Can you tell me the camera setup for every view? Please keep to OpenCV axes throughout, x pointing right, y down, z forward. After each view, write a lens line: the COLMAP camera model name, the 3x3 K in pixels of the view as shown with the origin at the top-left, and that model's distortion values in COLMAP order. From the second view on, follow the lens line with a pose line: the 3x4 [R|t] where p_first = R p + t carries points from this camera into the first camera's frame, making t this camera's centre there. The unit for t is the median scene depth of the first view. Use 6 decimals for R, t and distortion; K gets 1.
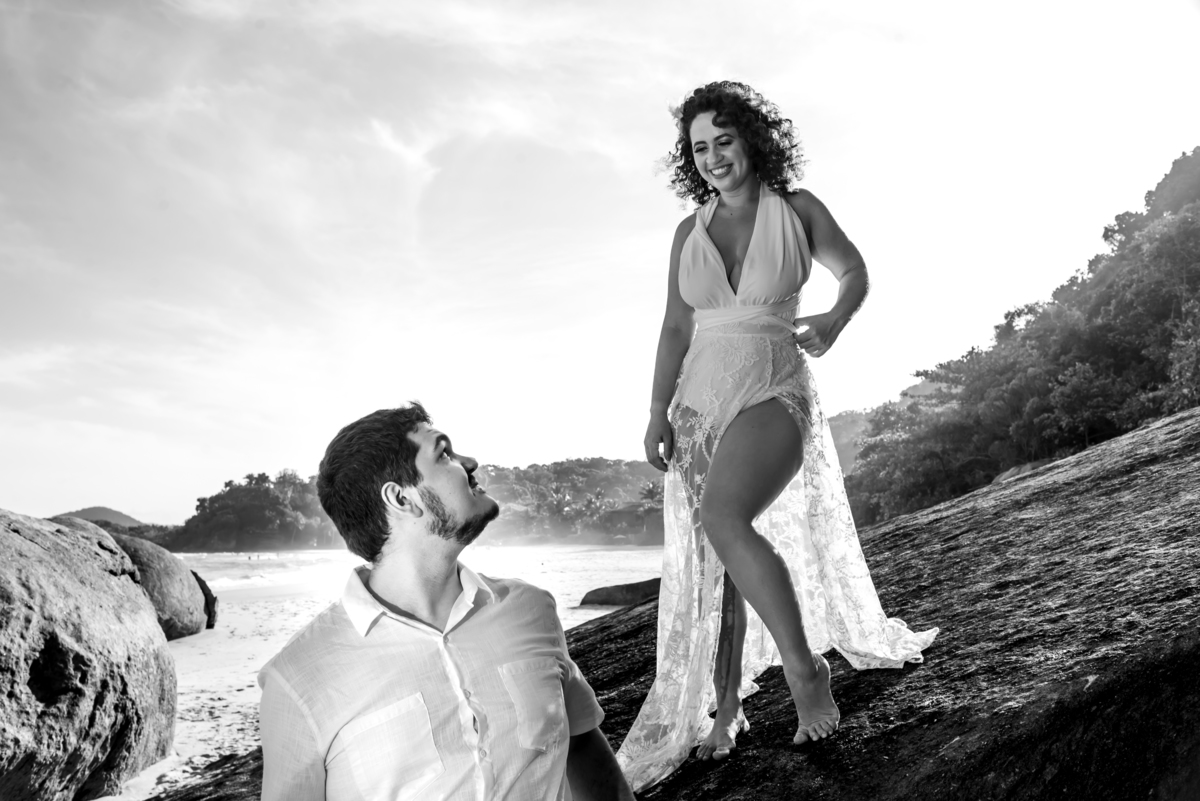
lens RADIAL K [[1184.4, 0, 600.0], [0, 1184.4, 400.5], [0, 0, 1]] dist [0.047396, -0.034185]
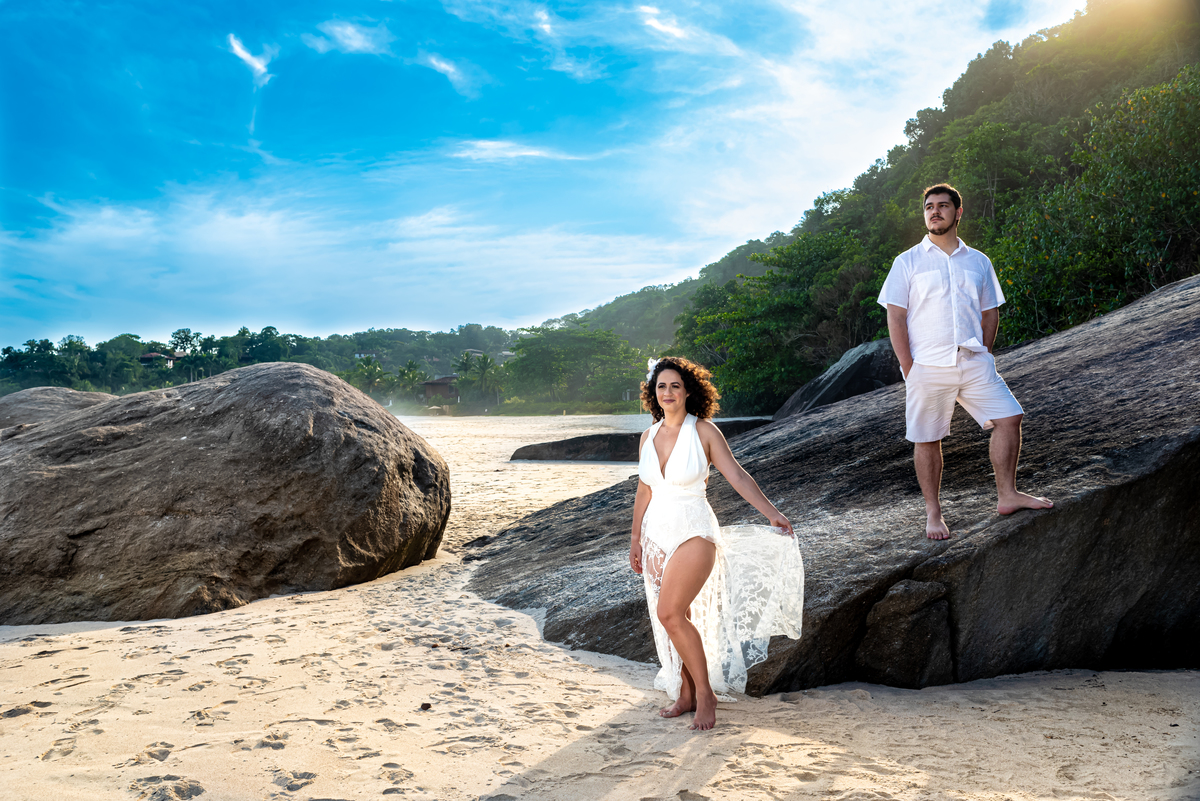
lens RADIAL K [[1184.4, 0, 600.0], [0, 1184.4, 400.5], [0, 0, 1]] dist [0.047396, -0.034185]
pose [[0.985380, 0.004370, 0.170313, -0.292939], [-0.022575, 0.994205, 0.105101, -0.016703], [-0.168867, -0.107409, 0.979769, -0.297946]]
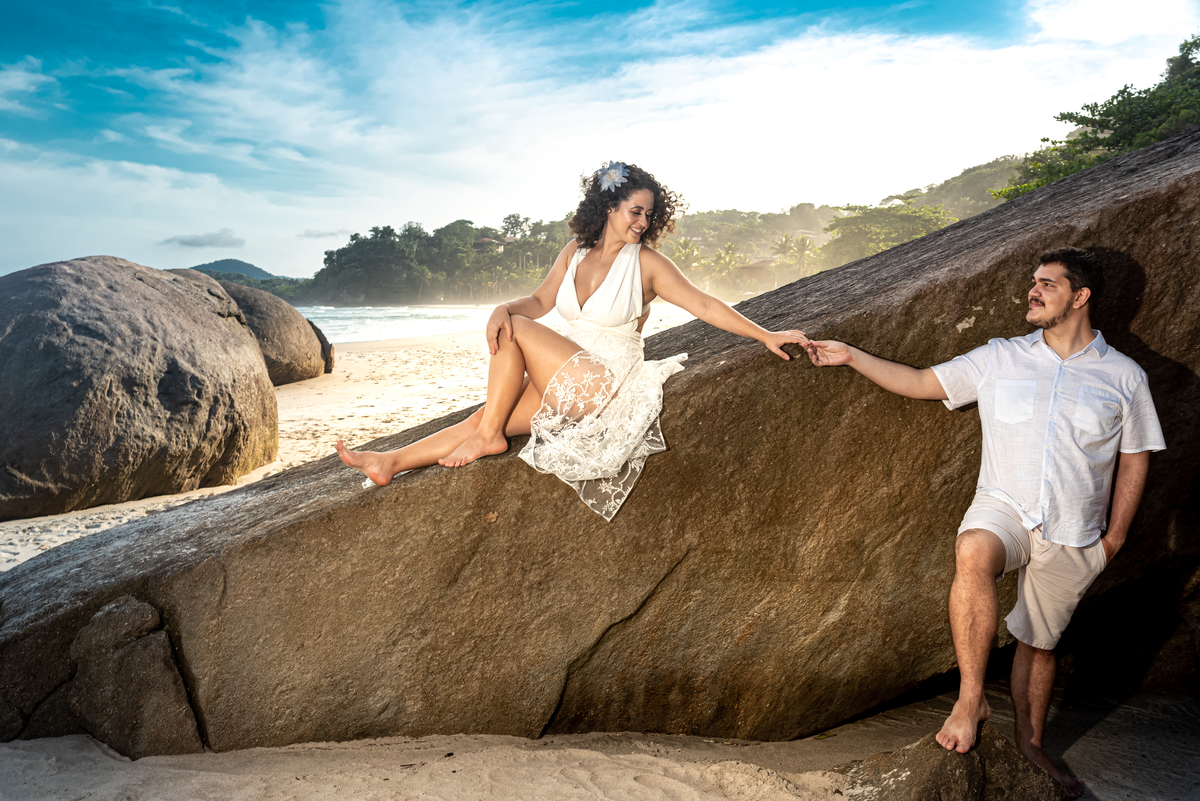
lens RADIAL K [[1230.6, 0, 600.0], [0, 1230.6, 400.5], [0, 0, 1]] dist [0.061621, -0.044954]
pose [[0.994121, 0.014302, -0.107324, 0.084305], [0.007477, 0.979803, 0.199827, -0.014146], [0.108015, -0.199455, 0.973936, -0.151950]]
